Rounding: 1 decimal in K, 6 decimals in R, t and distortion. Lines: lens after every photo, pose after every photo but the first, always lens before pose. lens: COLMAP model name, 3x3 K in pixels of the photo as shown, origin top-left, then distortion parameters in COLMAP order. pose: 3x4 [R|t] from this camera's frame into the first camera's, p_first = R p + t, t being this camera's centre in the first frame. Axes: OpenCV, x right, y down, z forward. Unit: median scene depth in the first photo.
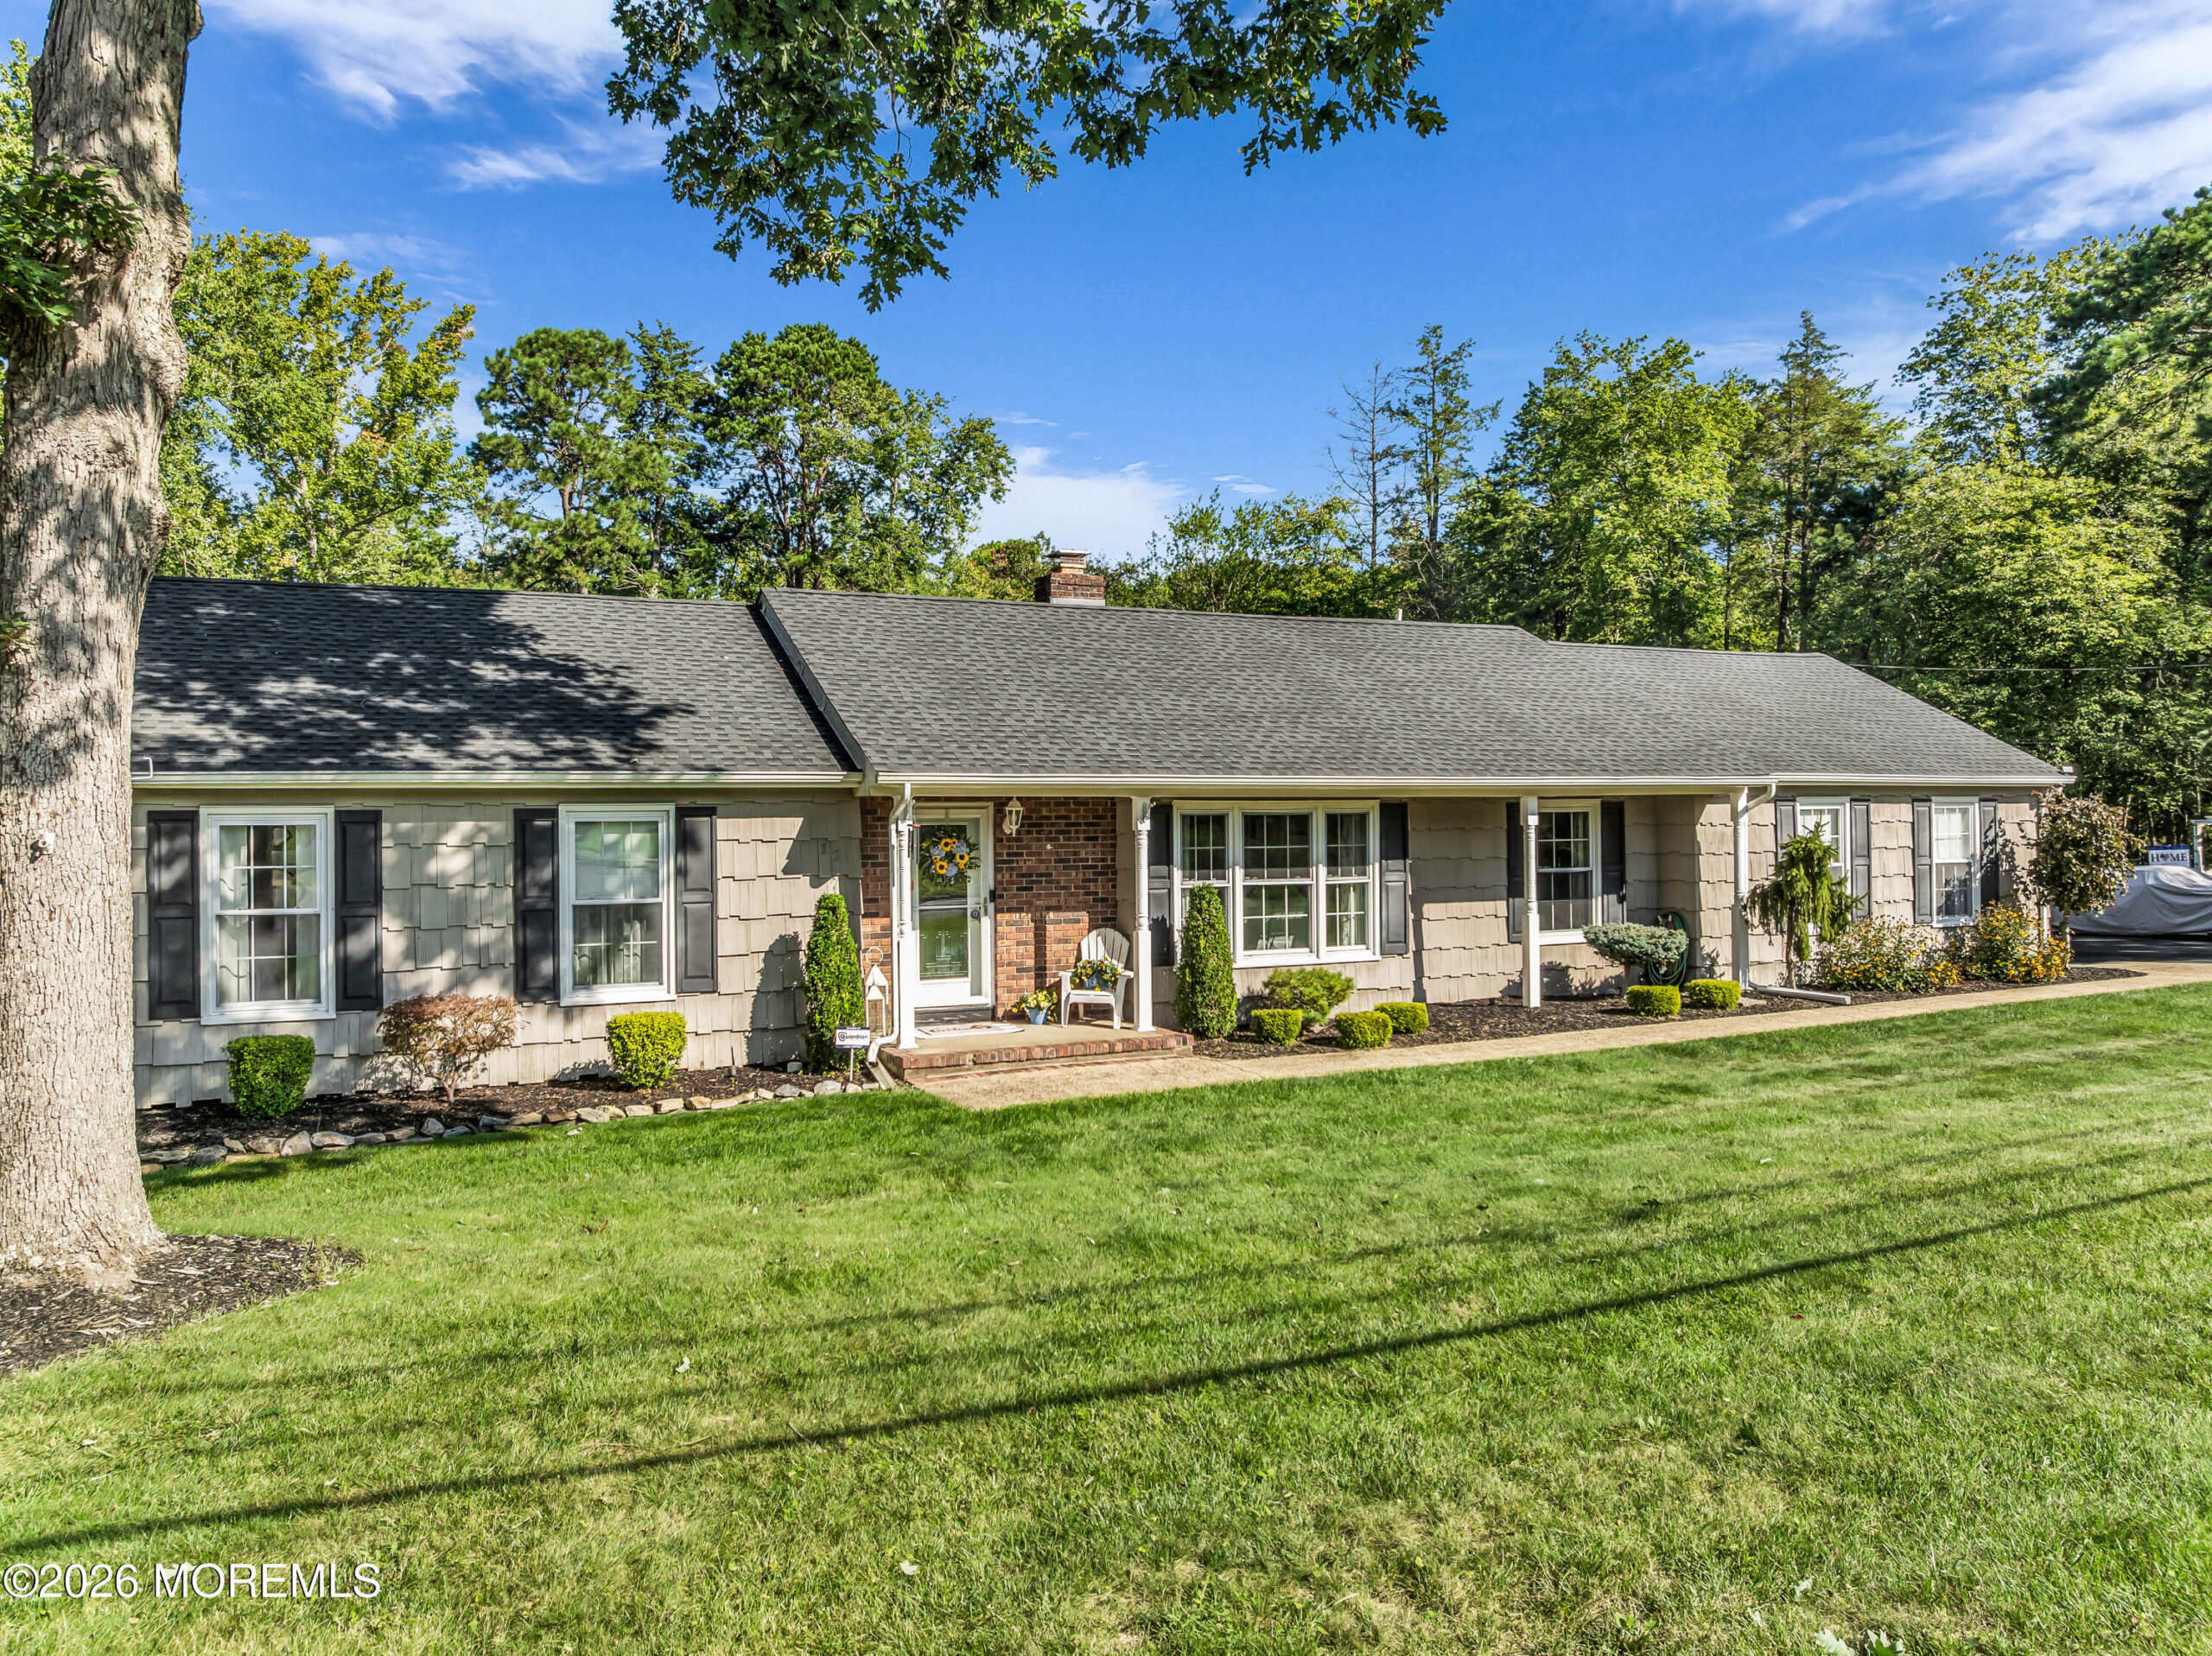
lens RADIAL K [[1438.8, 0, 1106.0], [0, 1438.8, 828.0], [0, 0, 1]] dist [0.065866, -0.000412]
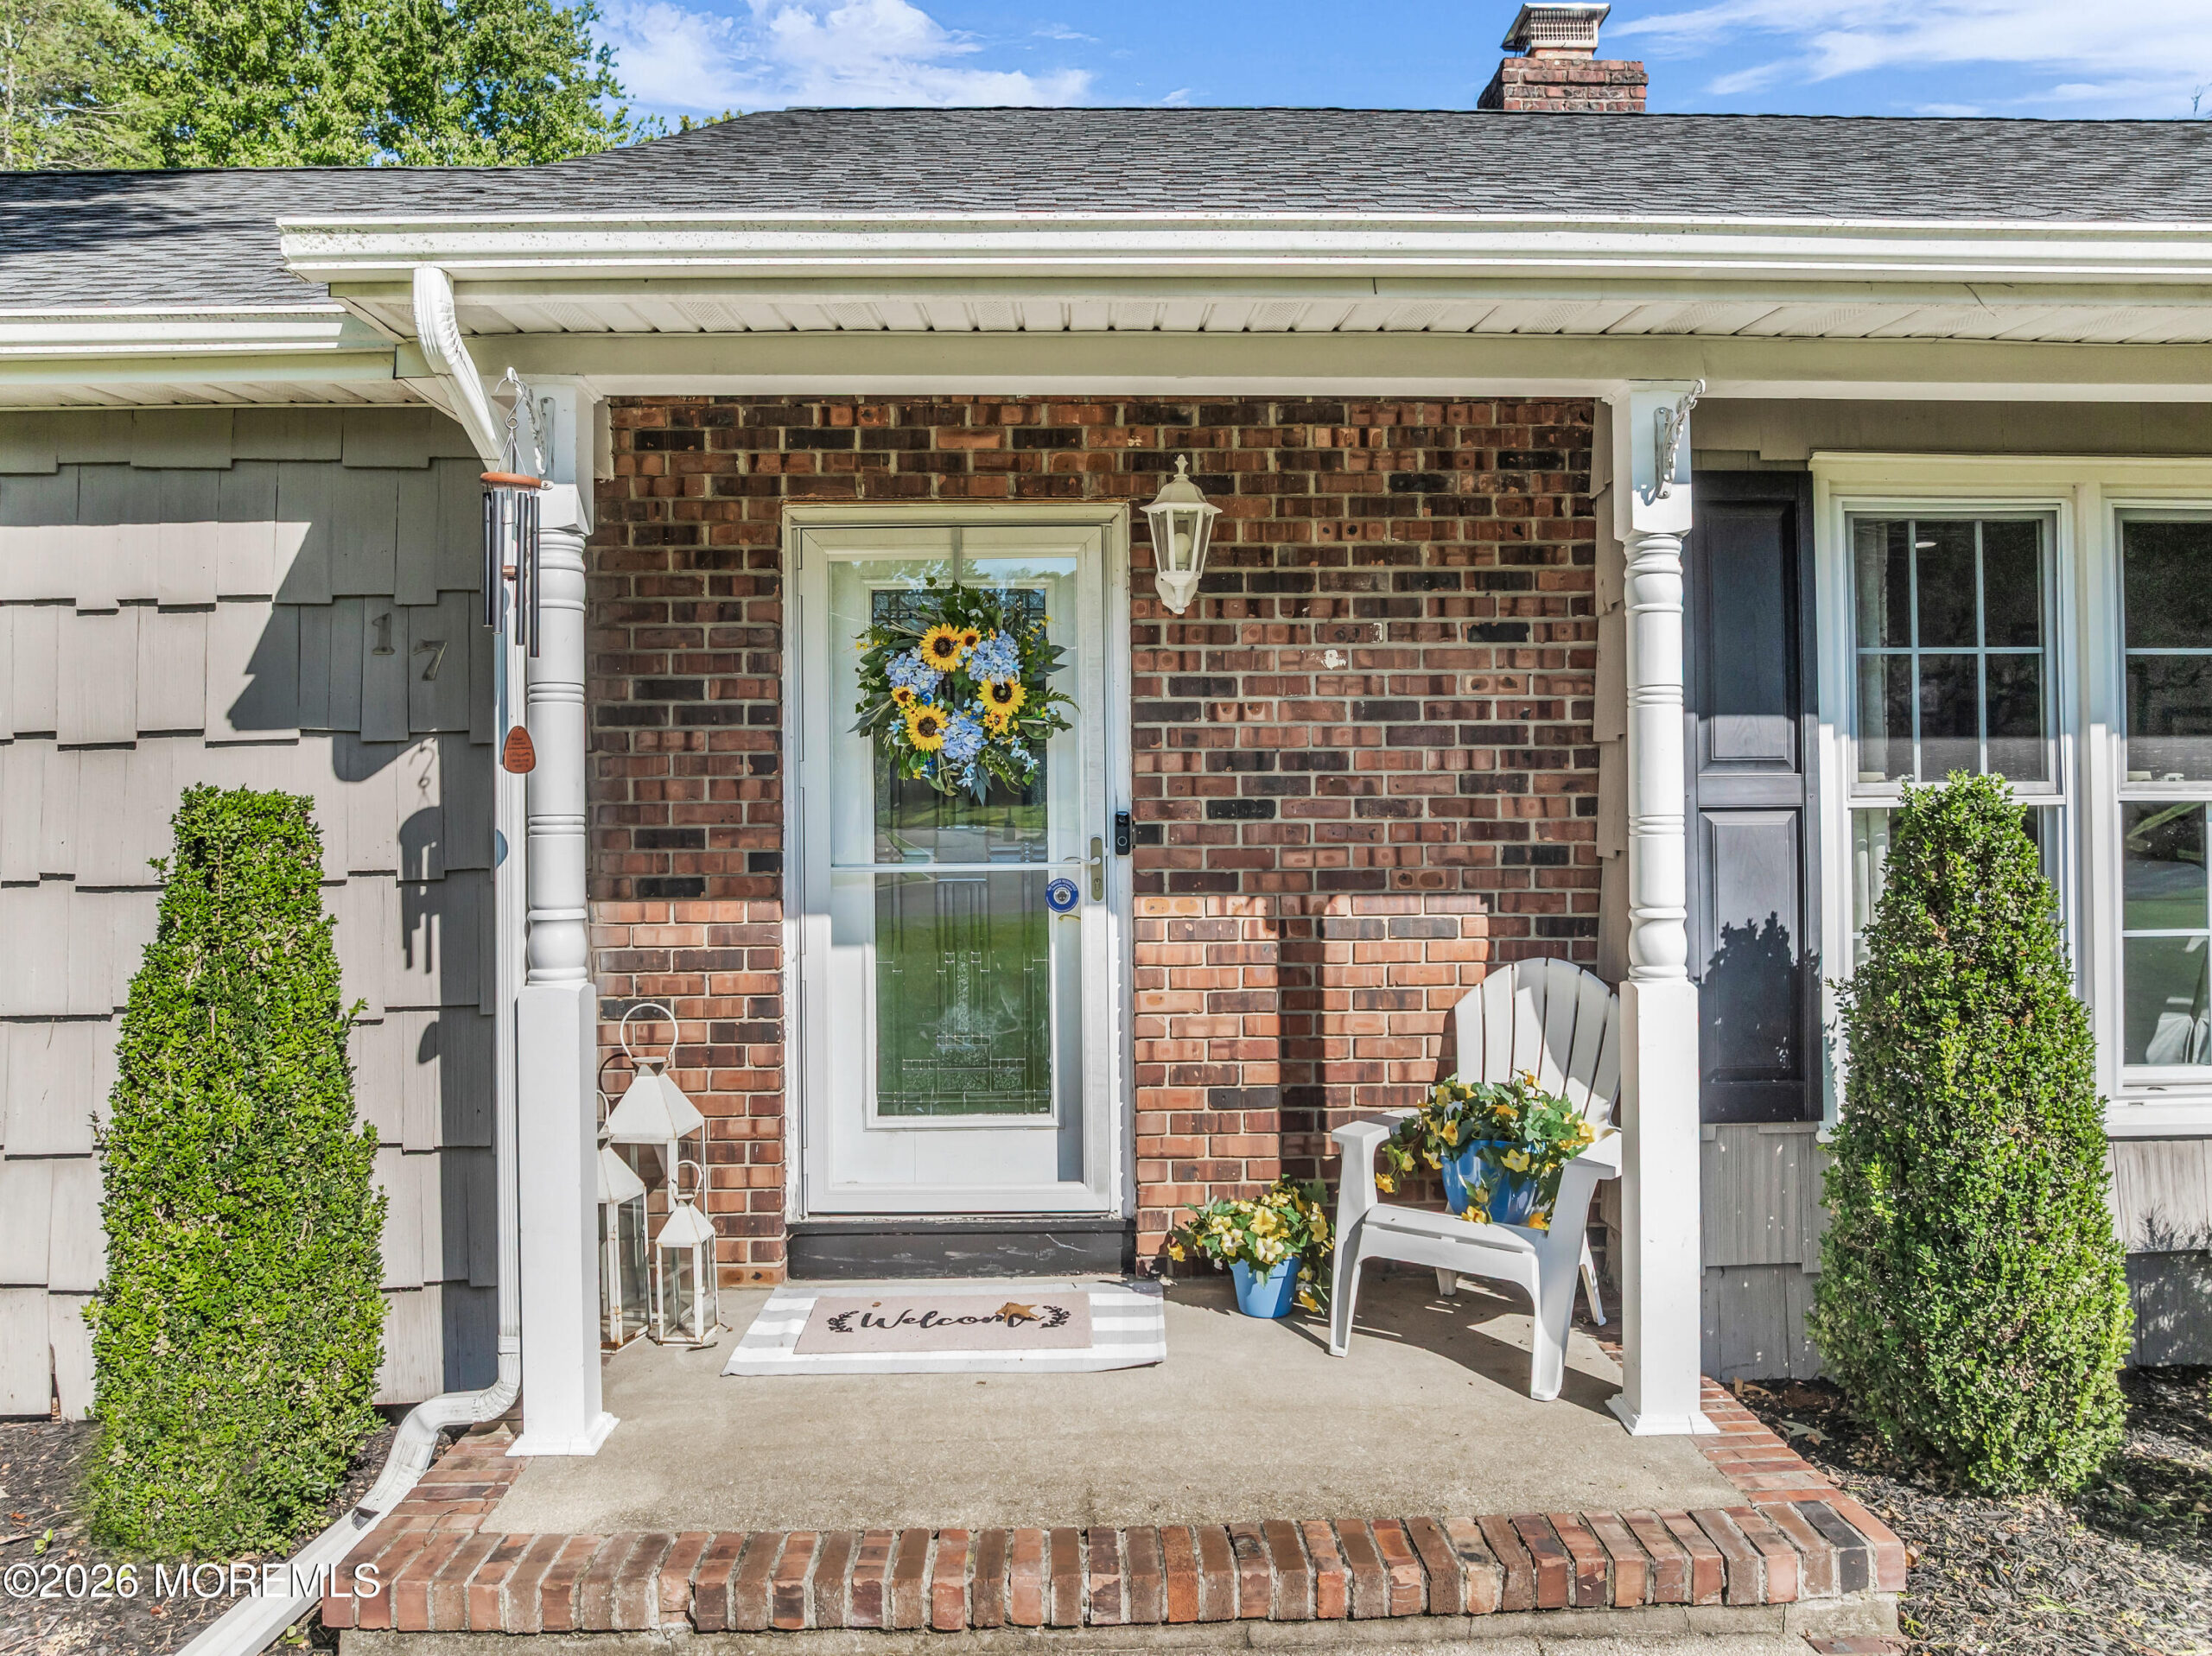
lens RADIAL K [[1597.5, 0, 1109.7], [0, 1597.5, 776.3], [0, 0, 1]] dist [-0.057867, -0.002259]
pose [[0.919148, -0.006594, -0.393858, 0.042227], [-0.000946, 0.999820, -0.018947, 0.042081], [0.393912, 0.017787, 0.918976, 0.709851]]
